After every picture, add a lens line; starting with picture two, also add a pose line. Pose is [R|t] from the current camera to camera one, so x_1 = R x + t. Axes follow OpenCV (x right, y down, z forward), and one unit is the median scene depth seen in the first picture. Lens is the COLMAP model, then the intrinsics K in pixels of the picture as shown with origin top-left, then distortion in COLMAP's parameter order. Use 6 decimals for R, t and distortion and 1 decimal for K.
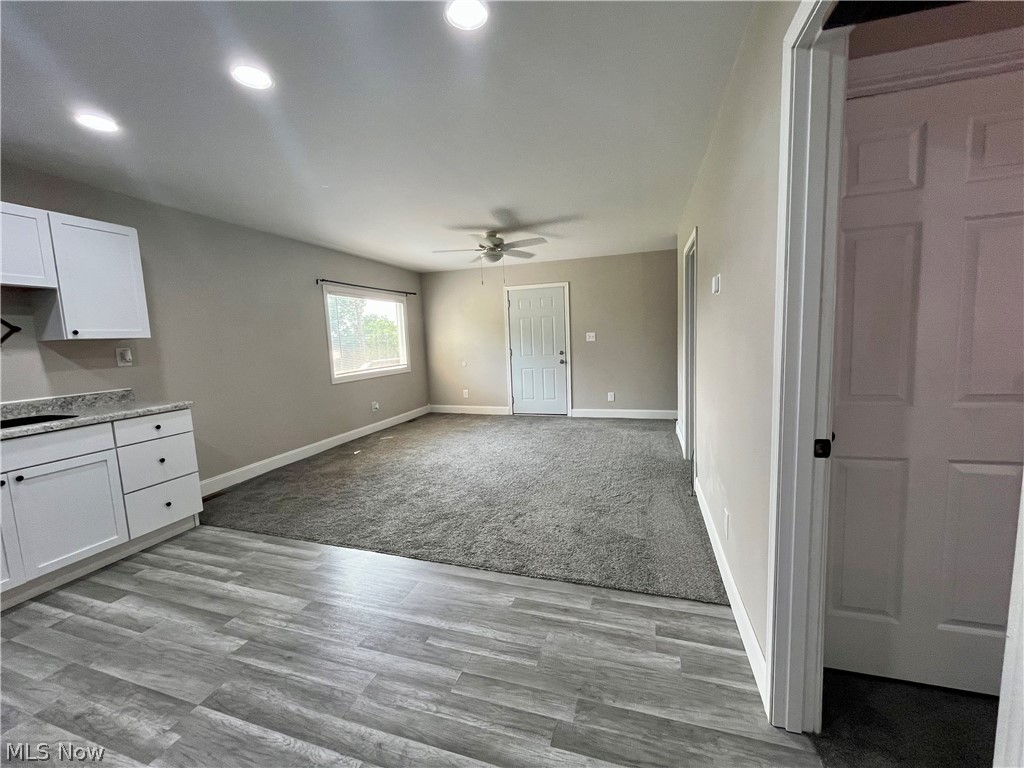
lens RADIAL K [[415.5, 0, 508.8], [0, 415.5, 384.8], [0, 0, 1]] dist [0.002661, 0.000124]
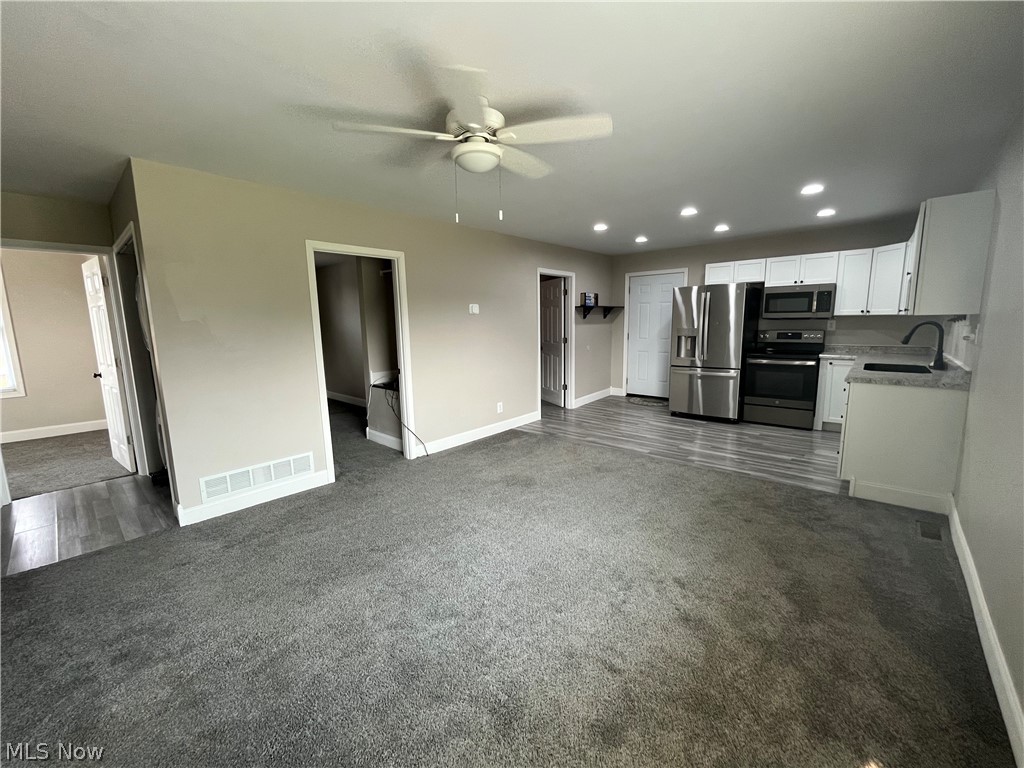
lens RADIAL K [[415.5, 0, 515.5], [0, 415.5, 381.5], [0, 0, 1]] dist [0.002661, 0.000124]
pose [[-0.916340, 0.000636, 0.400401, -0.451557], [0.100666, 0.968245, 0.228842, -0.306522], [-0.387541, 0.250004, -0.887305, 2.511803]]
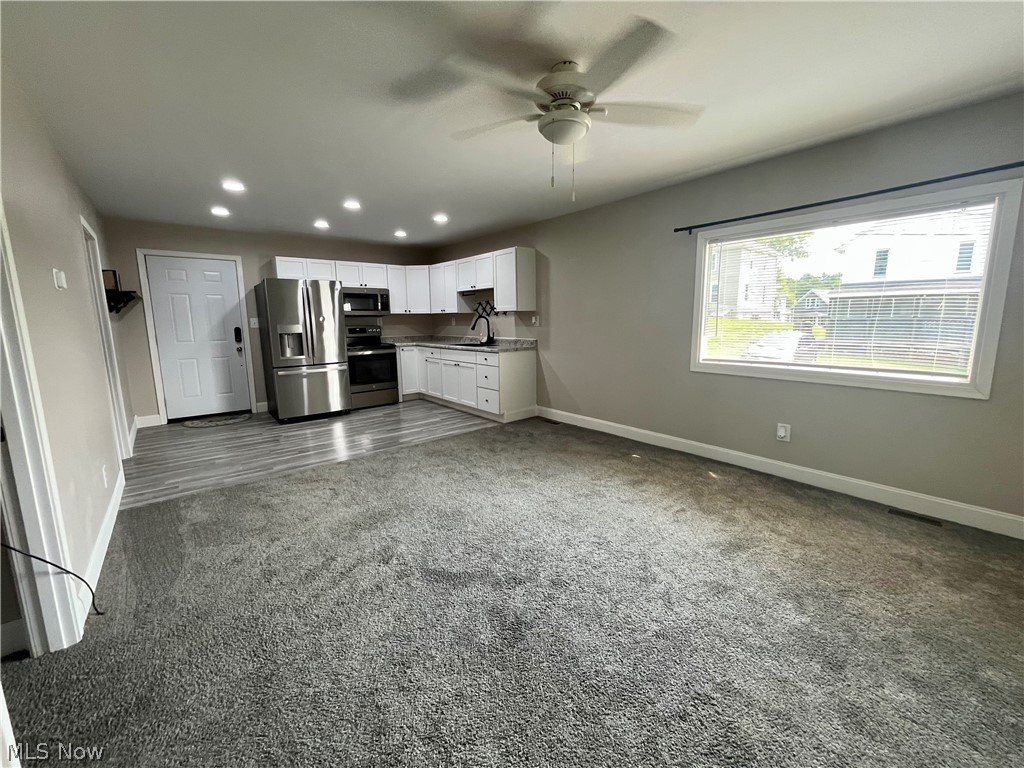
lens RADIAL K [[415.5, 0, 511.0], [0, 415.5, 382.3], [0, 0, 1]] dist [0.002661, 0.000124]
pose [[-0.533835, 0.176141, -0.827039, 0.694860], [-0.061590, 0.967366, 0.245783, -0.275258], [0.843343, 0.182145, -0.505565, 2.120779]]
